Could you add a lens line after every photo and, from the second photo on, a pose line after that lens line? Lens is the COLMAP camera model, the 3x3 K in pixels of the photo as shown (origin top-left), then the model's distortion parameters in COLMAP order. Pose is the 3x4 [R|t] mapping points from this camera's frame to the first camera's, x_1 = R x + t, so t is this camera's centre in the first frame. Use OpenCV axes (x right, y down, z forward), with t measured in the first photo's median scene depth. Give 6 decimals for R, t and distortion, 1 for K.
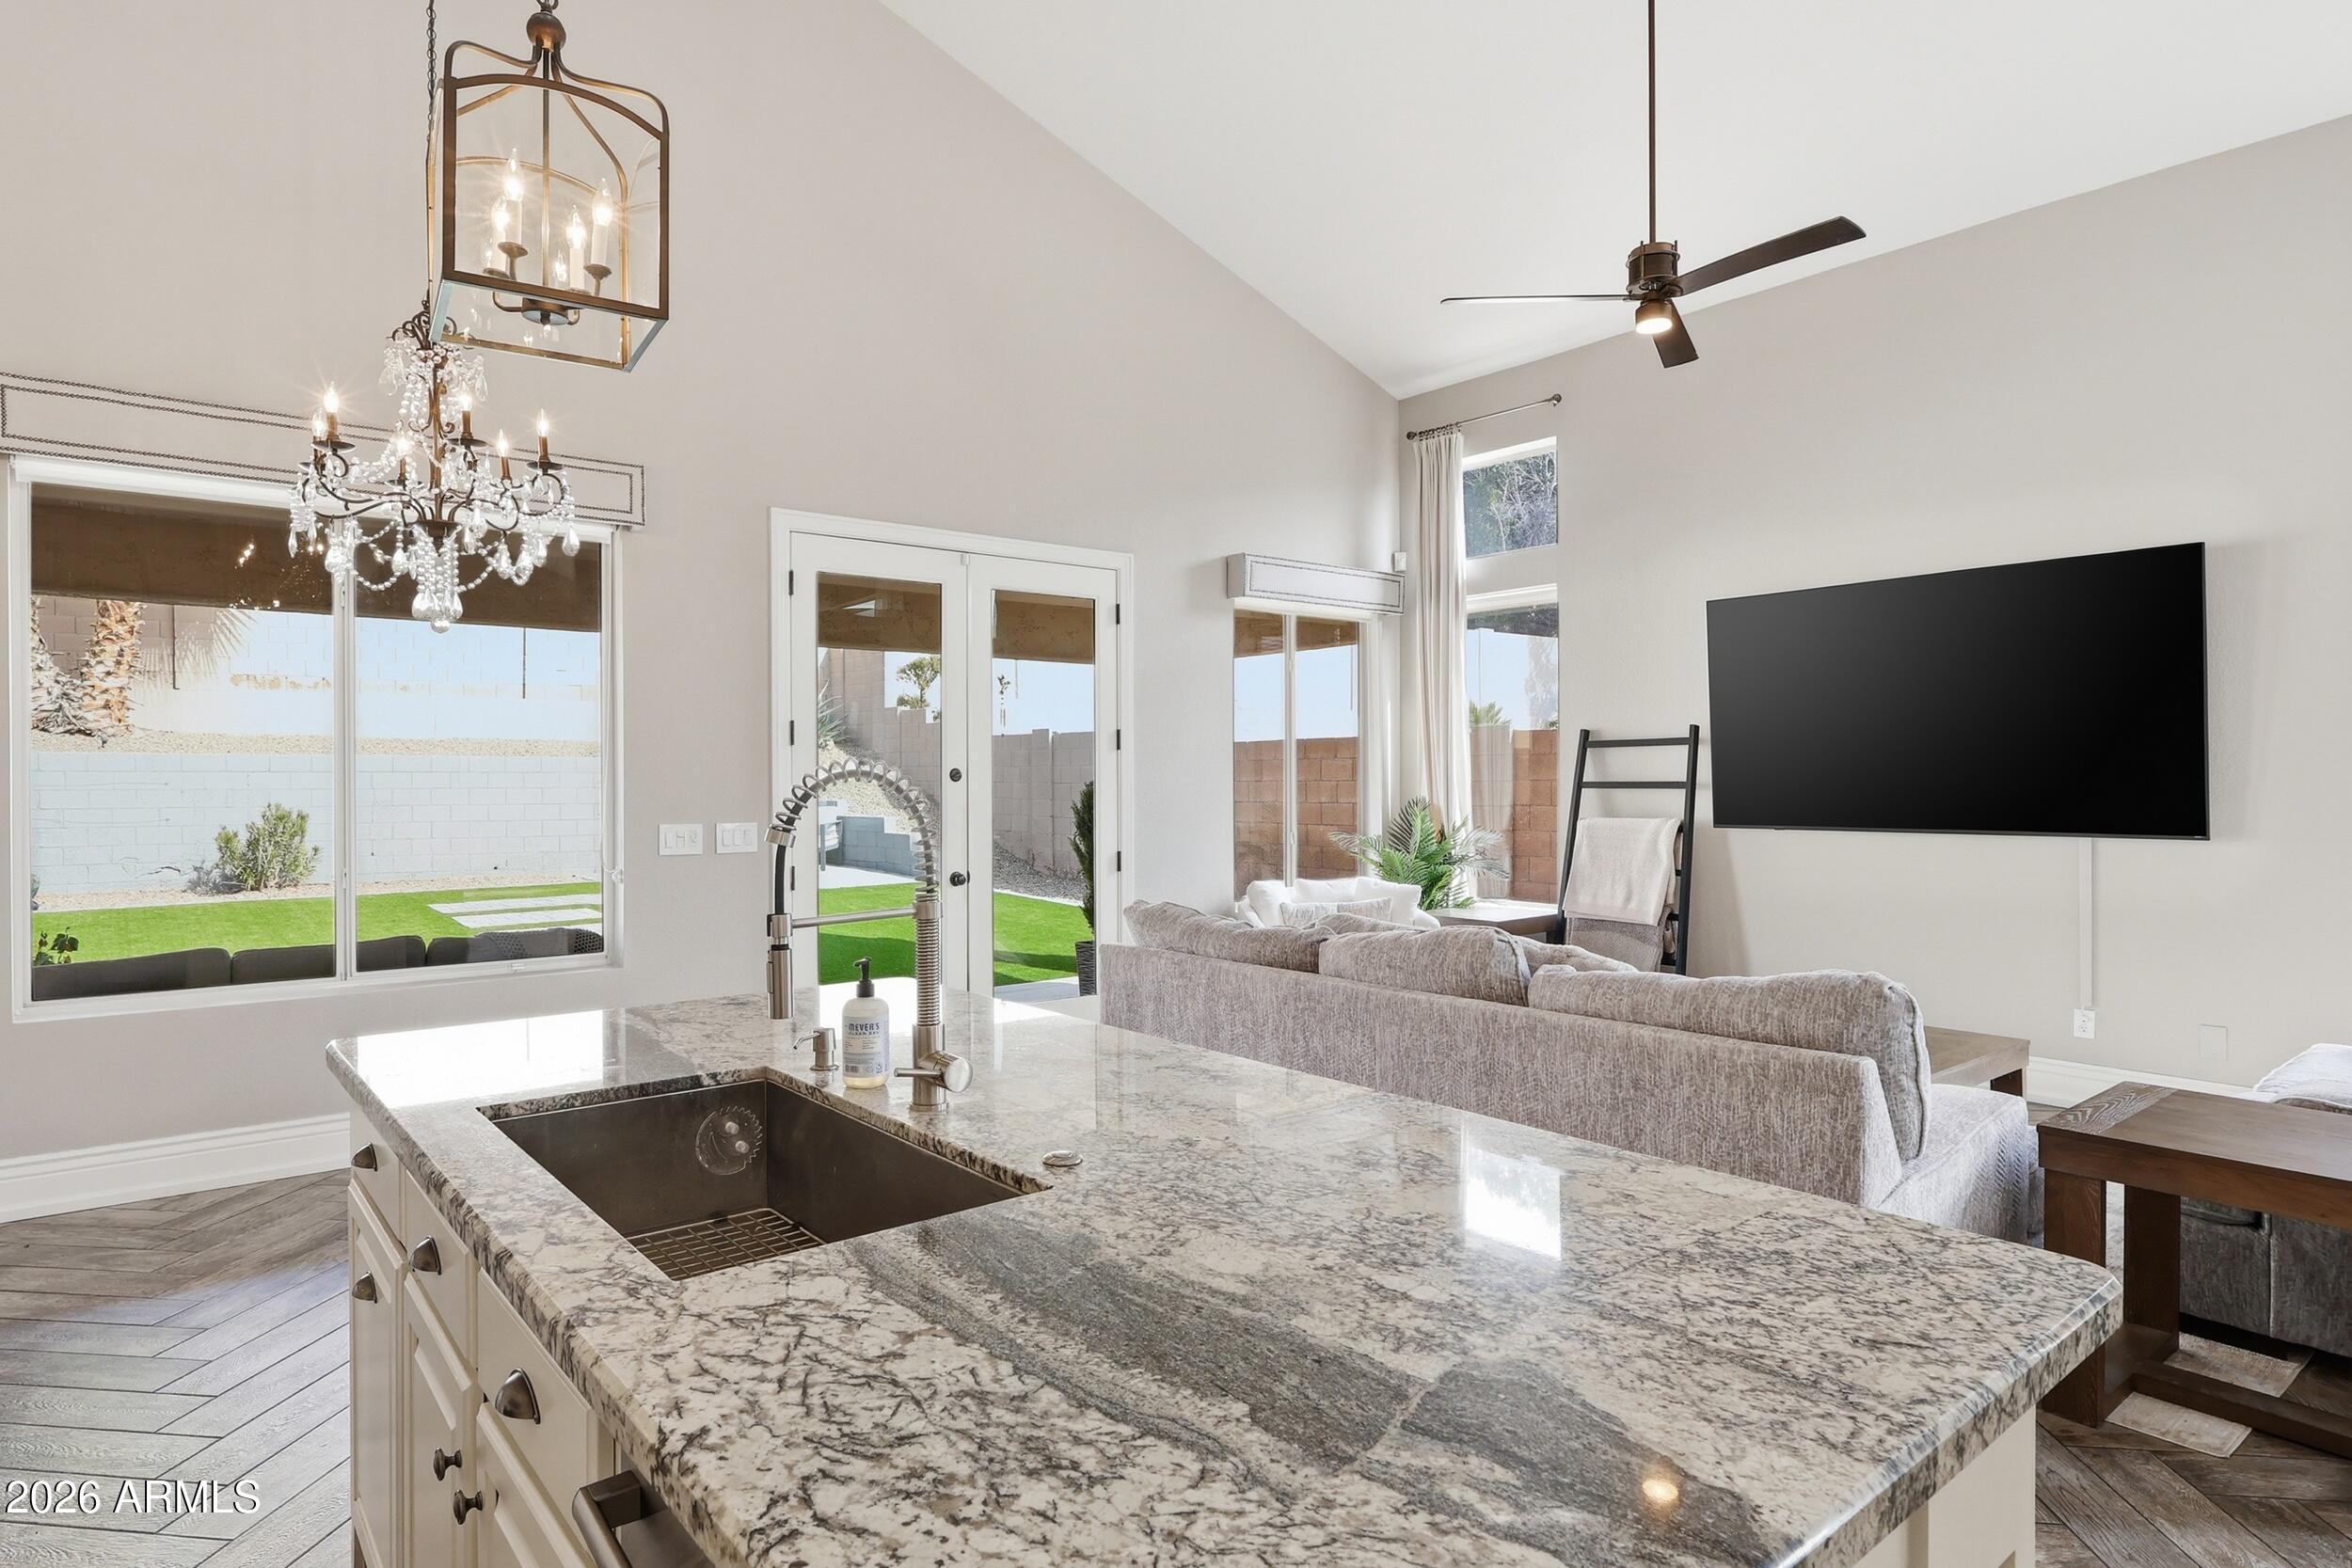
lens RADIAL K [[1294.5, 0, 1168.9], [0, 1294.5, 786.8], [0, 0, 1]] dist [-0.012146, 0.003936]
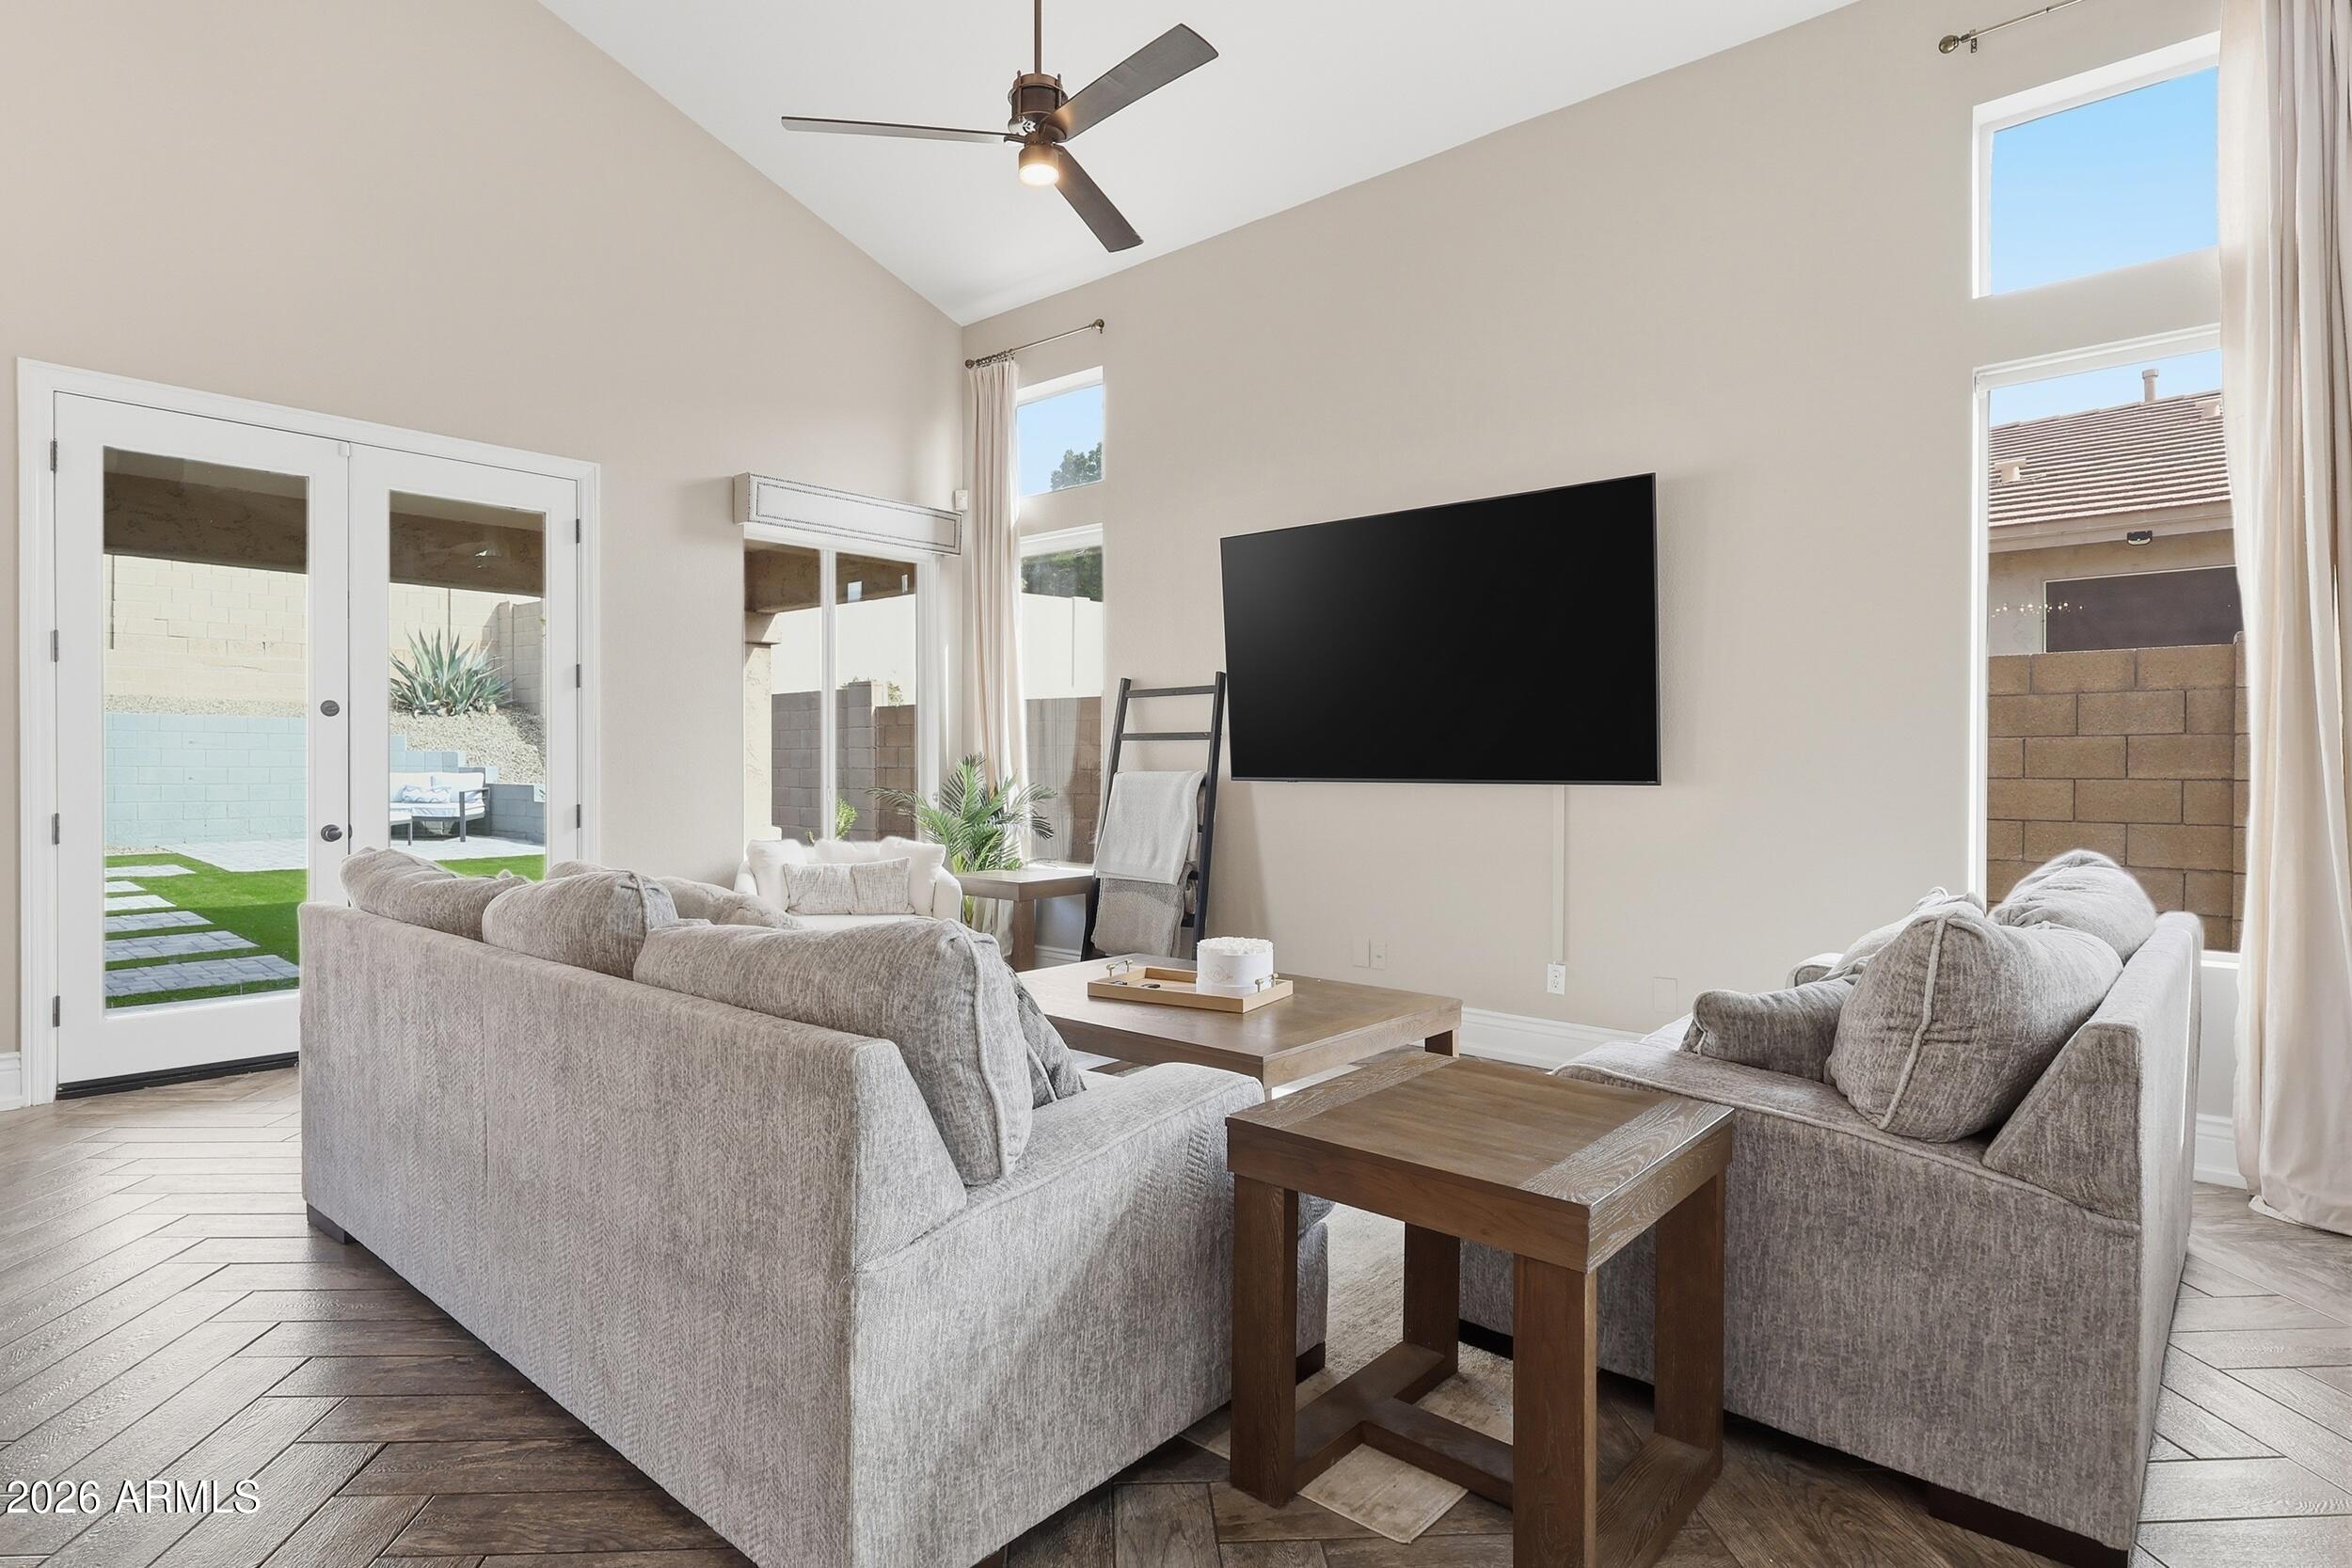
lens RADIAL K [[1222.5, 0, 1178.1], [0, 1222.5, 789.1], [0, 0, 1]] dist [-0.015938, 0.001000]
pose [[0.983680, 0.005343, 0.179847, 0.214964], [-0.008248, 0.999847, 0.015412, 0.023942], [-0.179737, -0.016643, 0.983574, 0.123826]]
